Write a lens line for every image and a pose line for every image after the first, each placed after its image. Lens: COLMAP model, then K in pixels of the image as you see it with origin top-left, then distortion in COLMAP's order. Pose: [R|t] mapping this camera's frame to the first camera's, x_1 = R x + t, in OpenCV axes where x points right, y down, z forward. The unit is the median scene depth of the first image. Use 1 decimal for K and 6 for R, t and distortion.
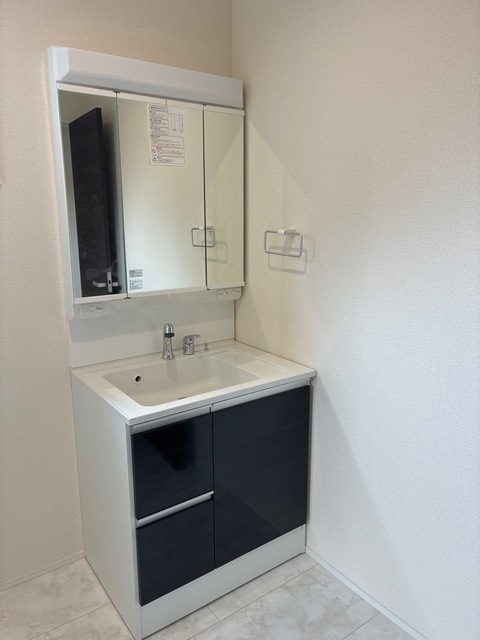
lens RADIAL K [[490.8, 0, 239.9], [0, 490.8, 319.5], [0, 0, 1]] dist [0.050209, -0.015660]
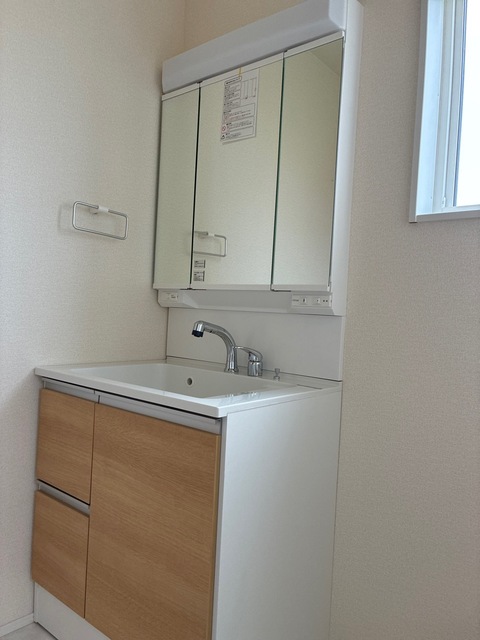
lens RADIAL K [[490.8, 0, 240.2], [0, 490.8, 320.3], [0, 0, 1]] dist [0.050209, -0.015660]
pose [[0.260457, 0.044783, -0.964446, 0.711033], [-0.255475, 0.966515, -0.024115, 0.012311], [0.931072, 0.252673, 0.263176, 0.864149]]
